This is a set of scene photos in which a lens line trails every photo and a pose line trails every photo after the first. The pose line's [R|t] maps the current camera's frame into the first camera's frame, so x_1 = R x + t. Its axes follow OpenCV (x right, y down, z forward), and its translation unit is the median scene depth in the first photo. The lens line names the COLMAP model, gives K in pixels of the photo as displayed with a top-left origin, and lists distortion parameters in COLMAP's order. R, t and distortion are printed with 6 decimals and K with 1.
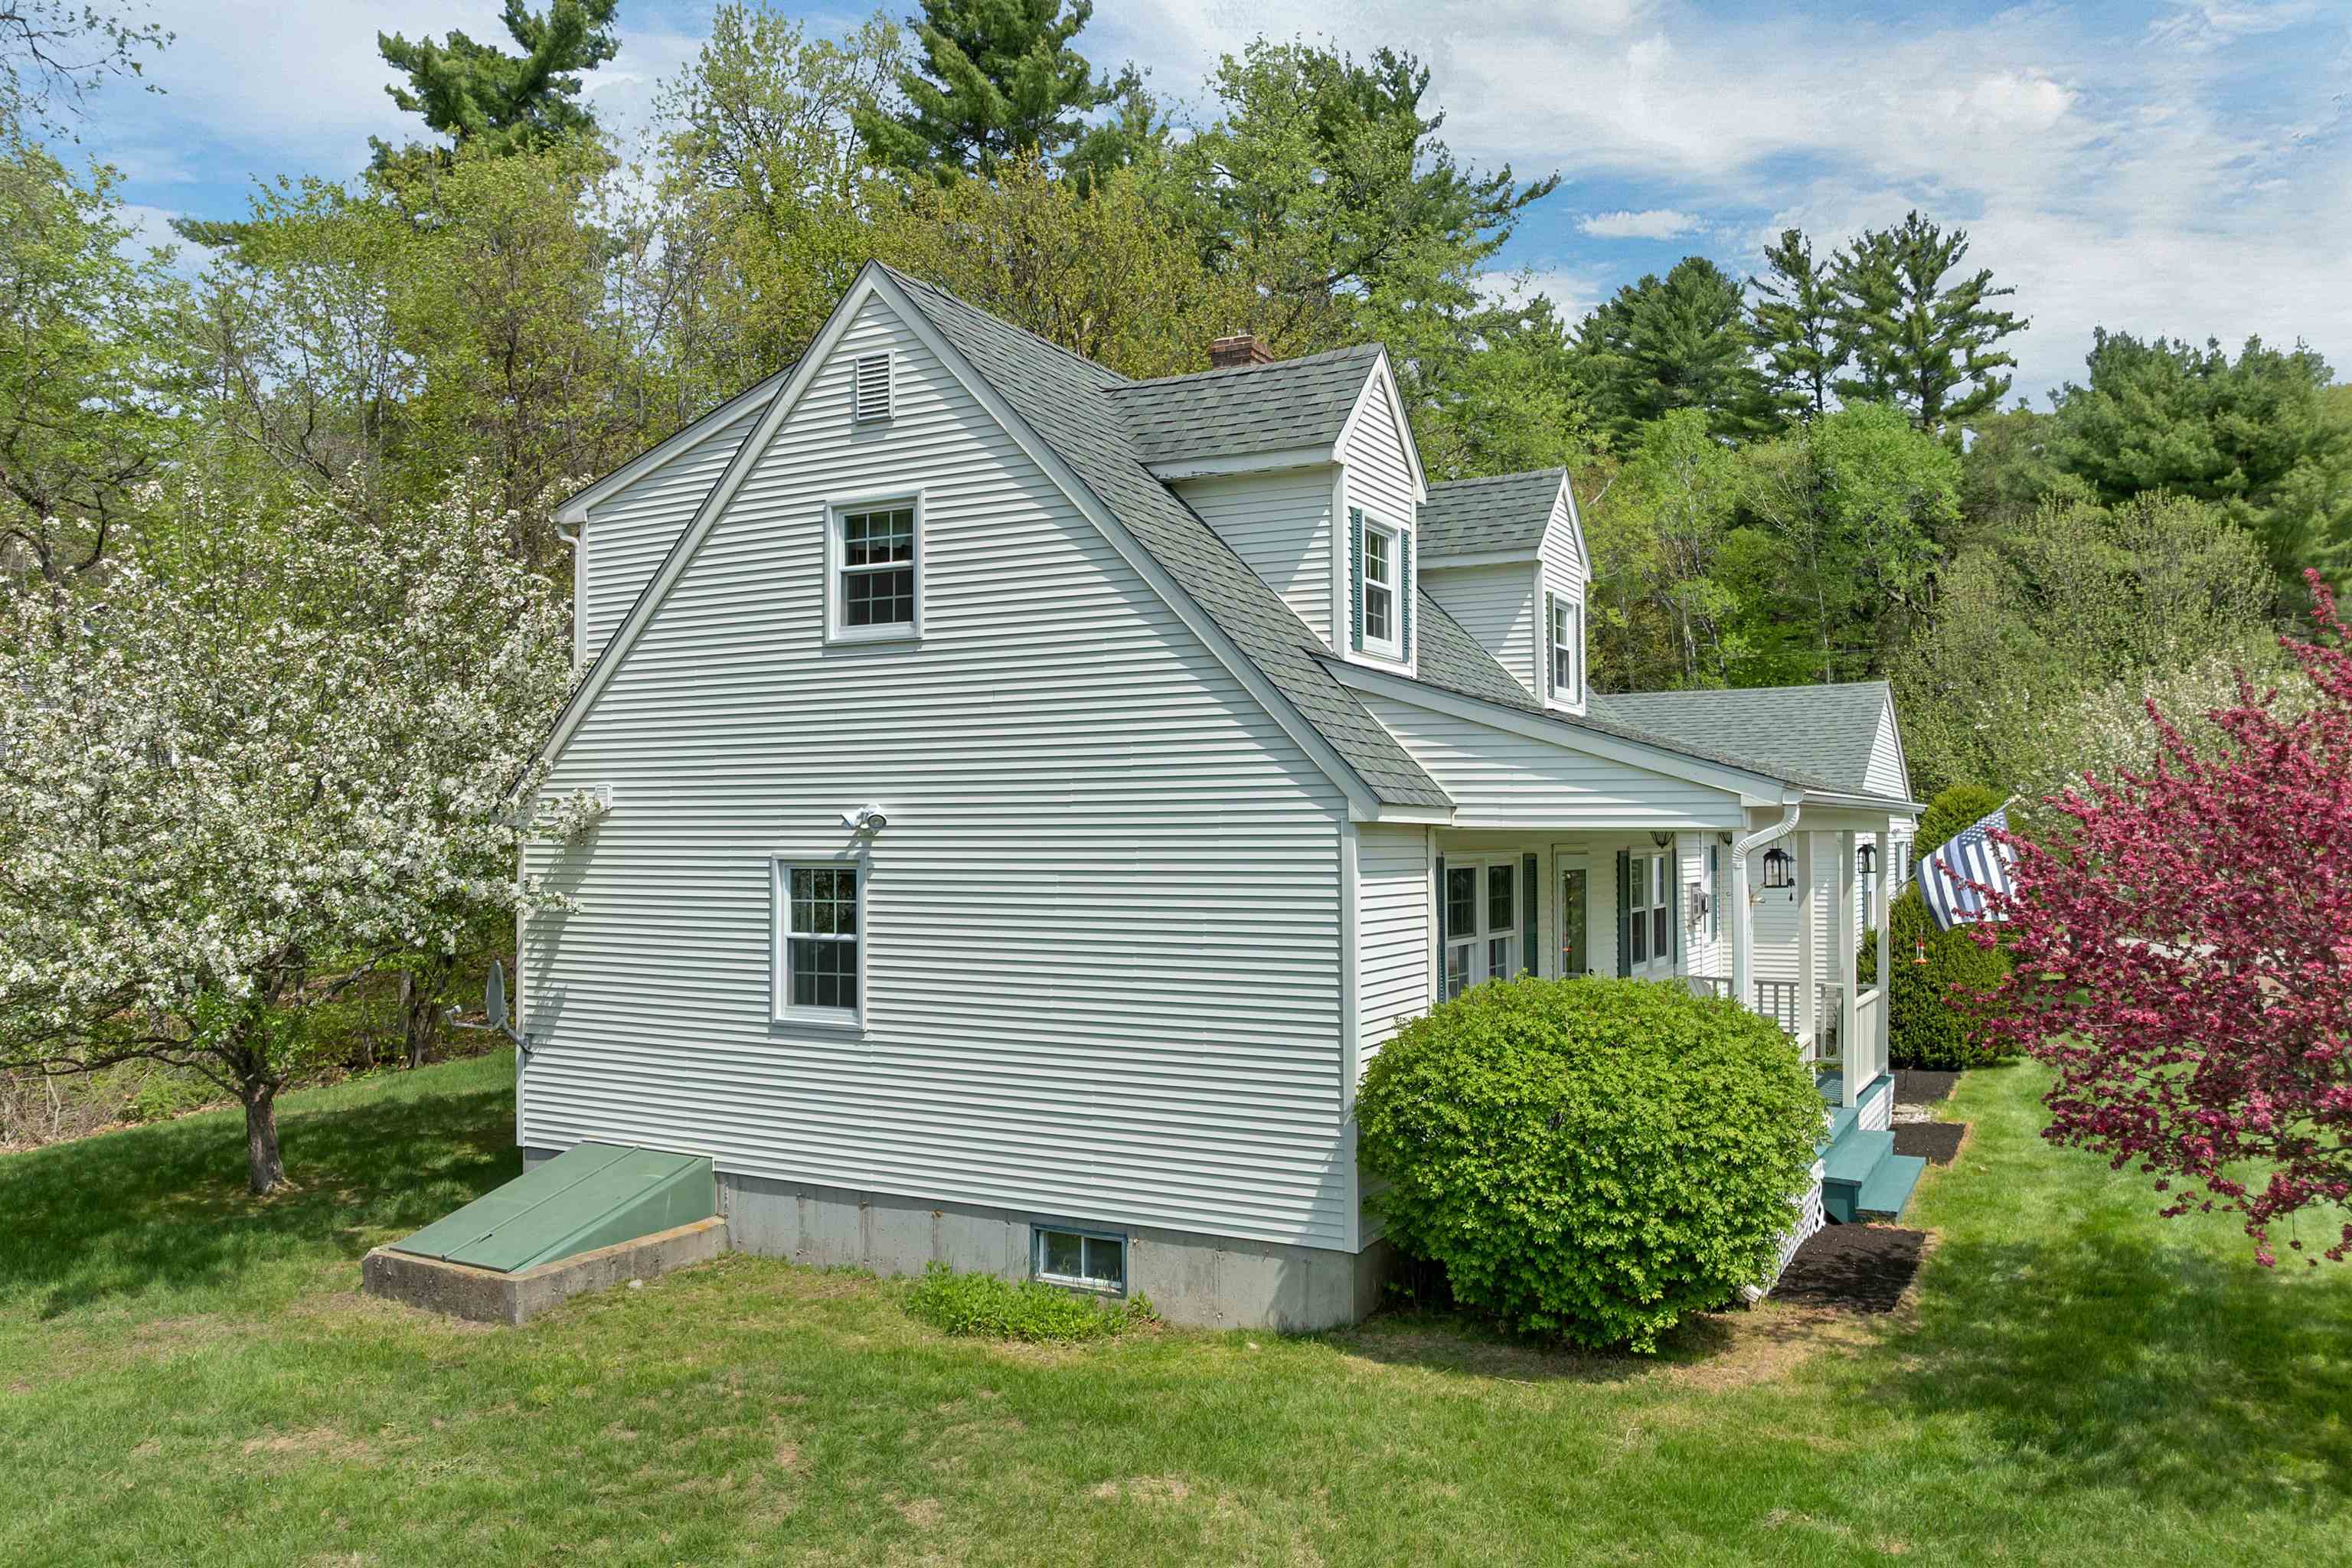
lens RADIAL K [[1715.6, 0, 1166.7], [0, 1715.6, 791.0], [0, 0, 1]] dist [-0.044812, 0.013834]
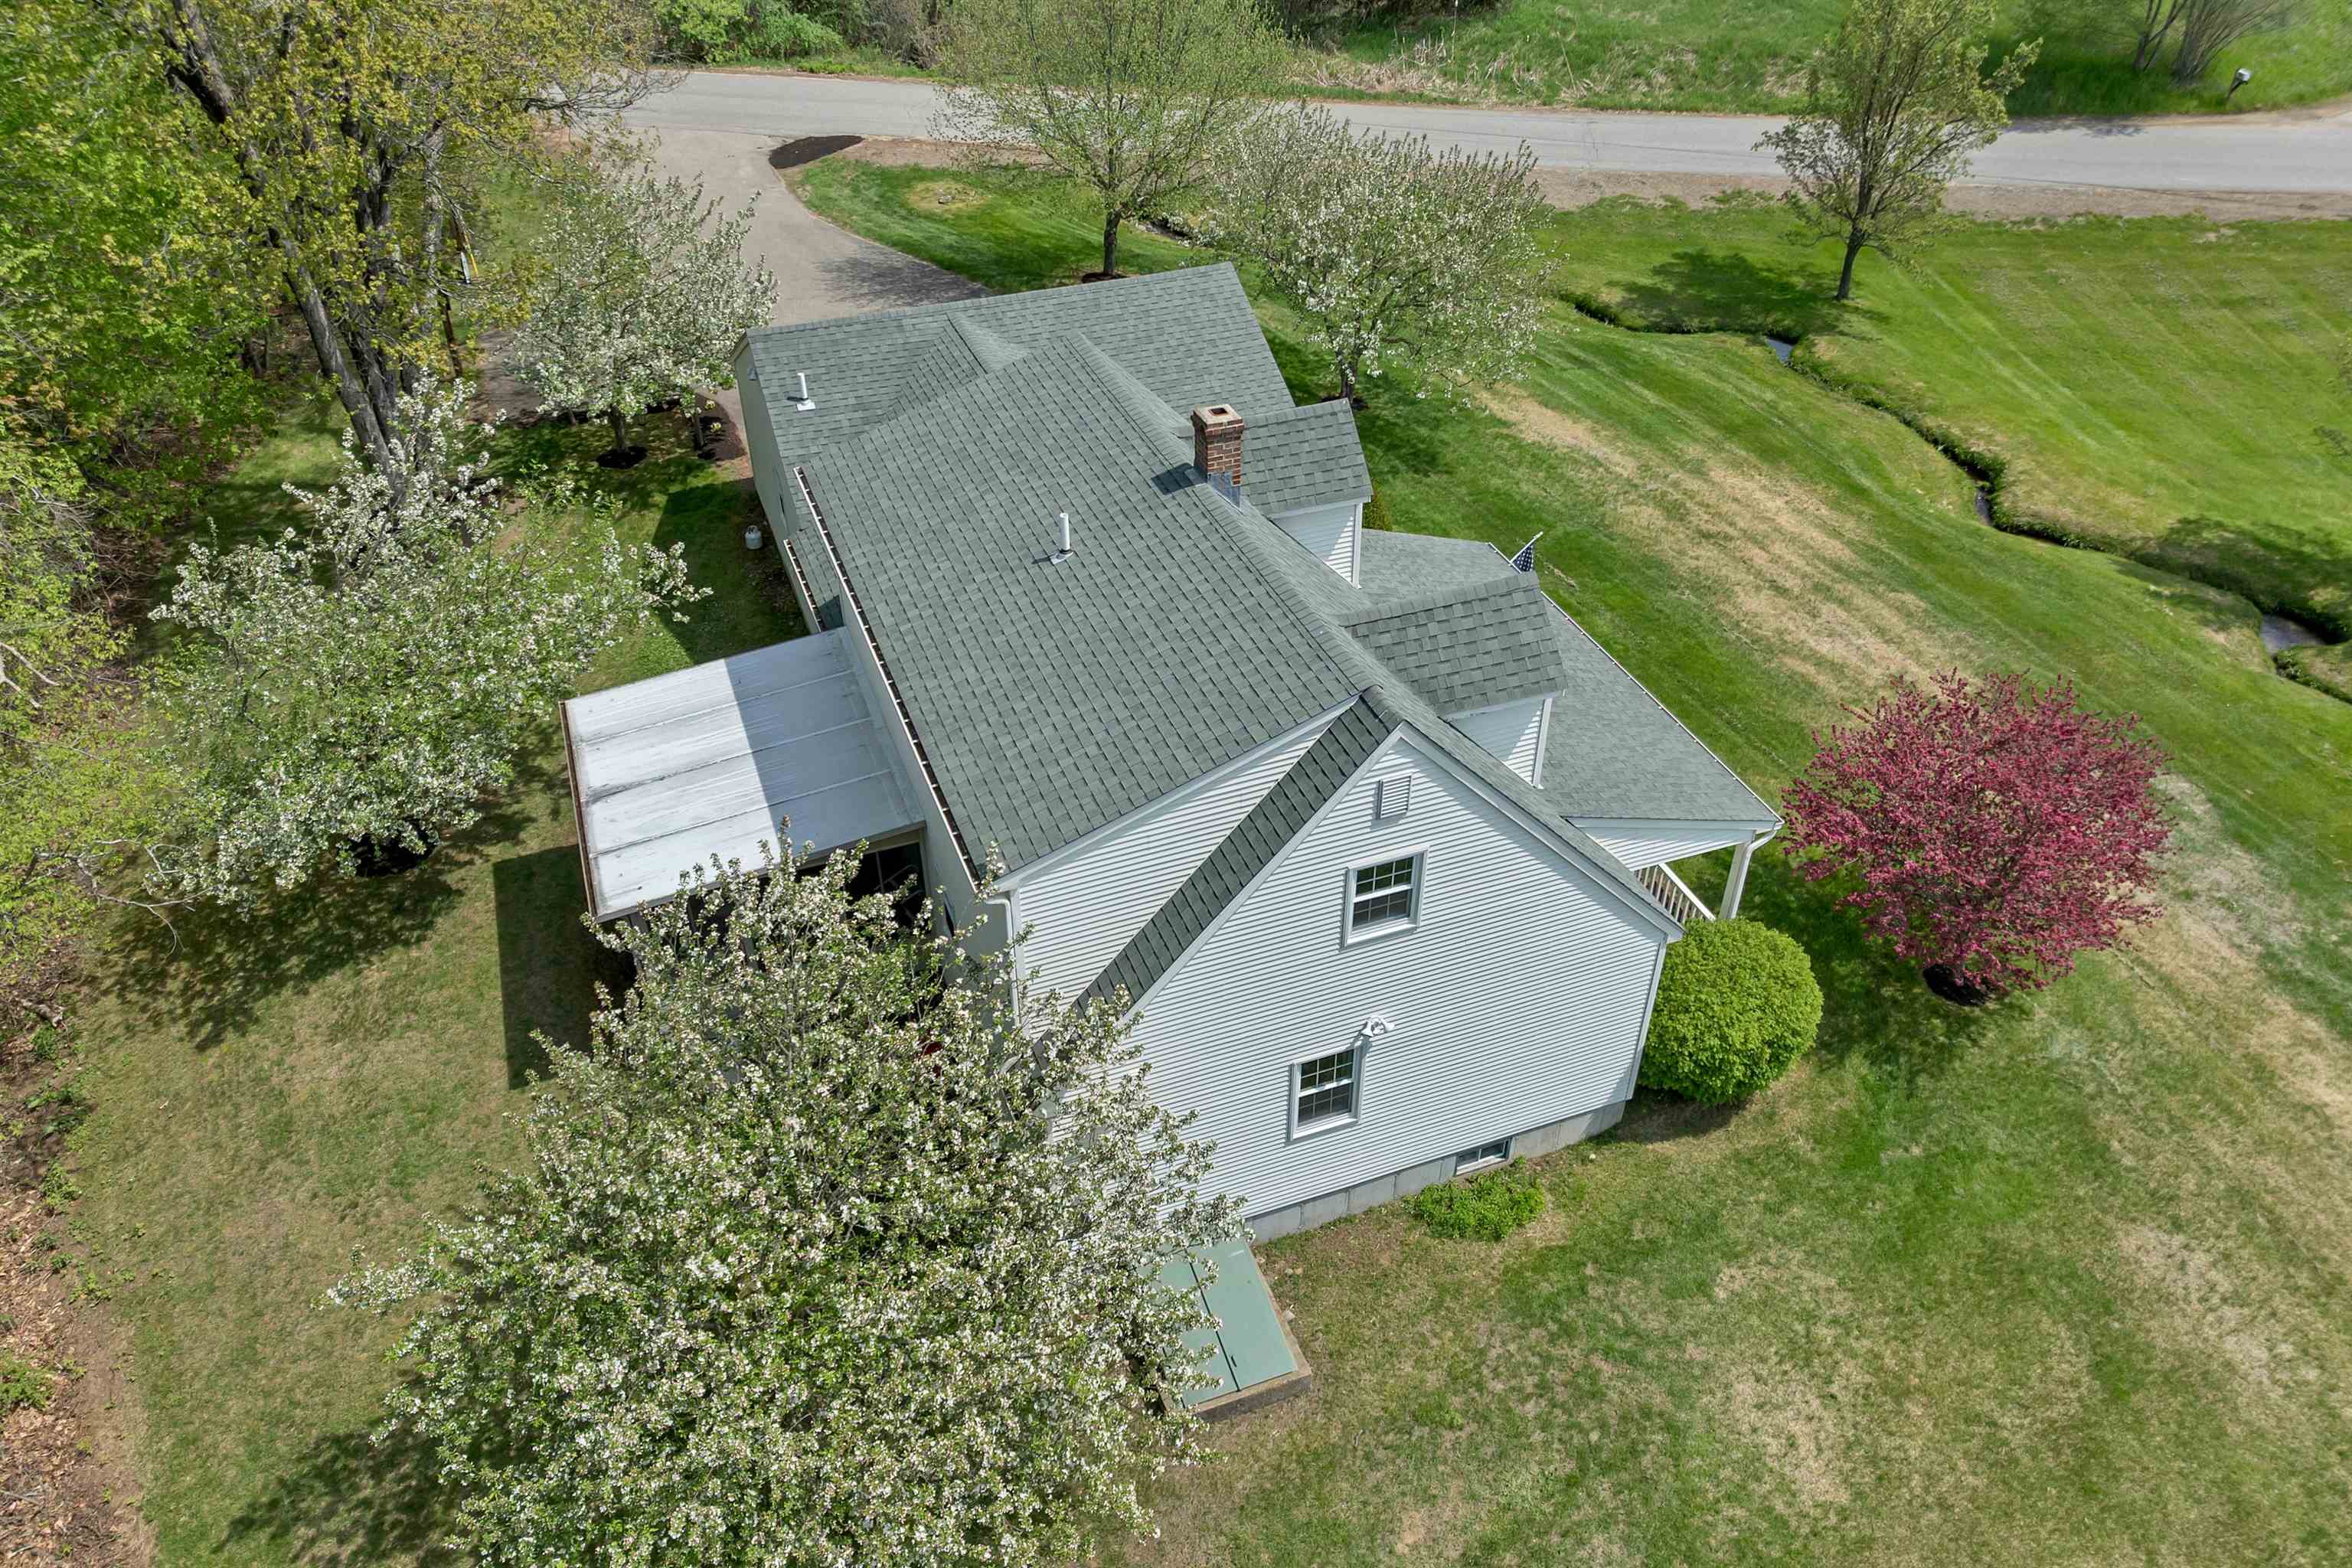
lens RADIAL K [[1715.6, 0, 1201.1], [0, 1715.6, 787.2], [0, 0, 1]] dist [-0.044812, 0.013834]
pose [[0.636671, -0.462812, 0.616810, -1.094807], [-0.020189, 0.789595, 0.613297, -1.062656], [-0.770871, -0.402921, 0.493369, 0.451749]]
